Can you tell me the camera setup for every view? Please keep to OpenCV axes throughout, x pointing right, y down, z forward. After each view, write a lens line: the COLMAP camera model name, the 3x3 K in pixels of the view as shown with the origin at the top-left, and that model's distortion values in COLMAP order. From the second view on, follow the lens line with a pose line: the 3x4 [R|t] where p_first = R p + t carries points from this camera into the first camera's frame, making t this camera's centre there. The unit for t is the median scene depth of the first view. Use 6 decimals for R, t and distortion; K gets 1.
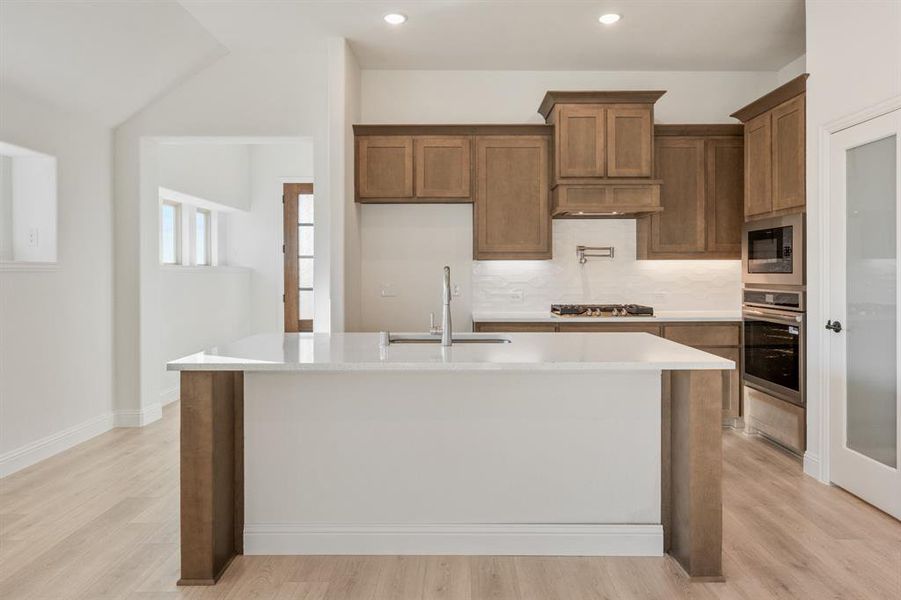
lens RADIAL K [[565.5, 0, 460.5], [0, 565.5, 272.5], [0, 0, 1]] dist [-0.005507, -0.001064]
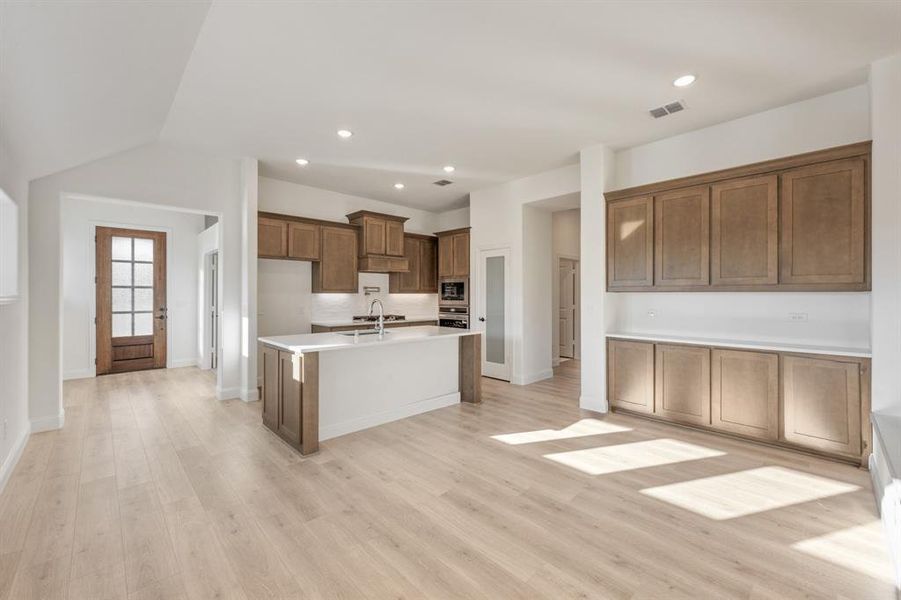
lens RADIAL K [[363.4, 0, 449.0], [0, 363.4, 301.2], [0, 0, 1]] dist [0.001498, -0.000095]
pose [[0.727142, -0.008199, 0.686438, -0.500009], [-0.002346, 0.999893, 0.014429, -0.015449], [-0.686483, -0.012102, 0.727045, -0.149325]]
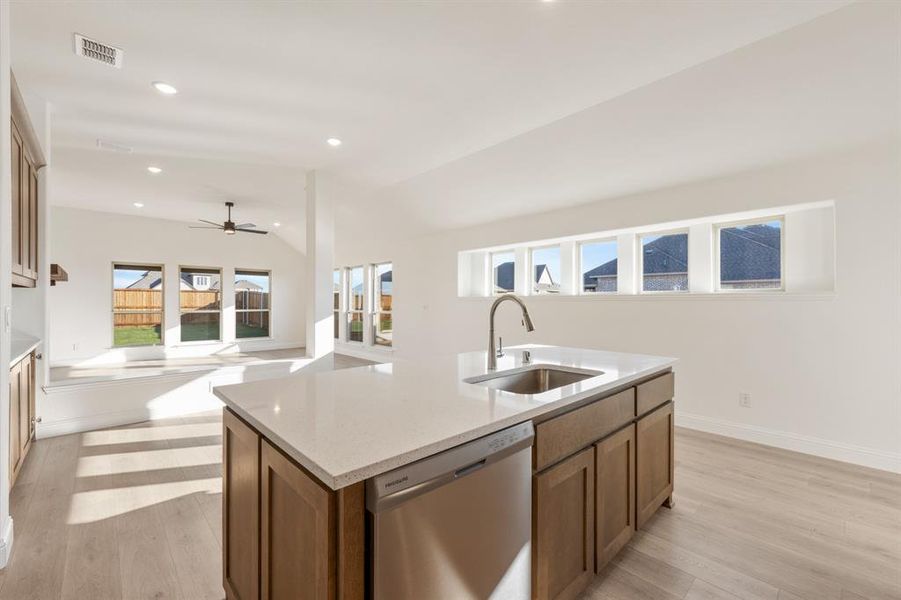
lens RADIAL K [[372.0, 0, 454.1], [0, 372.0, 299.4], [0, 0, 1]] dist [0.014754, 0.000022]
pose [[-0.725432, 0.000210, -0.688294, 0.308697], [0.000851, 0.999999, -0.000591, -0.002998], [0.688293, -0.001015, -0.725432, 0.885751]]
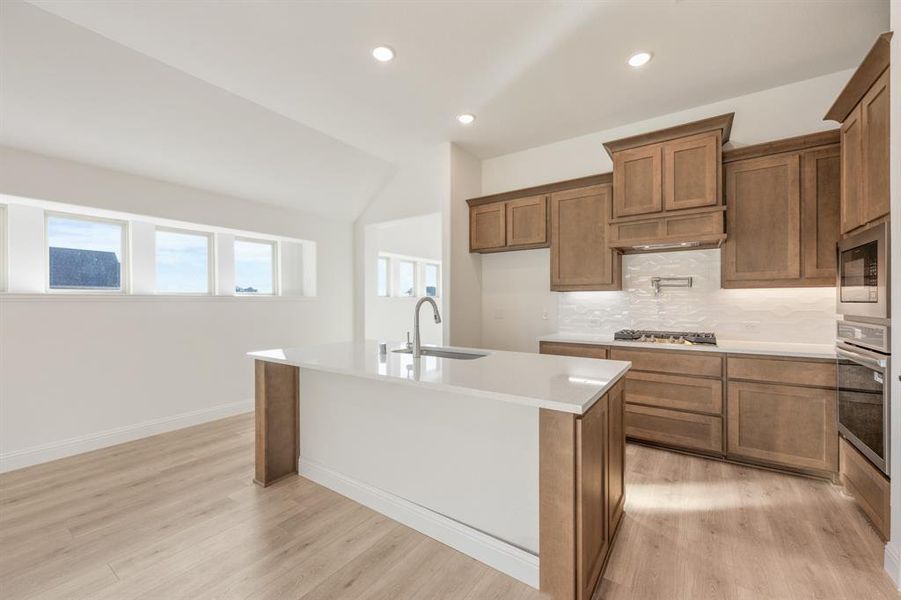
lens RADIAL K [[363.4, 0, 449.0], [0, 363.4, 301.2], [0, 0, 1]] dist [0.001498, -0.000095]
pose [[0.821070, -0.000415, -0.570827, 0.313361], [0.000936, 0.999999, 0.000618, -0.001089], [0.570826, -0.001042, 0.821070, 0.210177]]
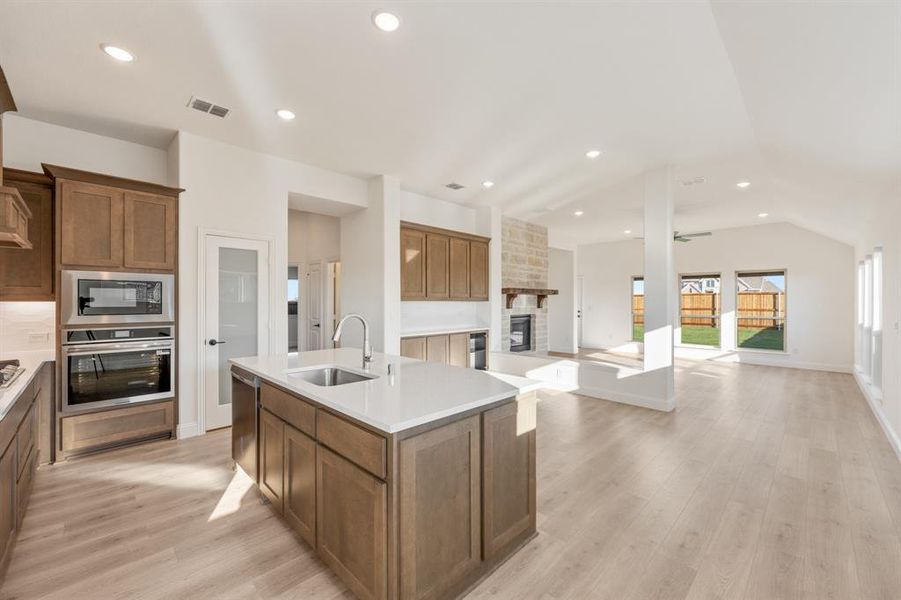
lens RADIAL K [[363.4, 0, 449.0], [0, 363.4, 301.2], [0, 0, 1]] dist [0.001498, -0.000095]
pose [[-0.702562, 0.001005, 0.711622, -0.498700], [0.001363, 0.999999, -0.000066, -0.025042], [-0.711621, 0.000924, -0.702563, 0.902093]]
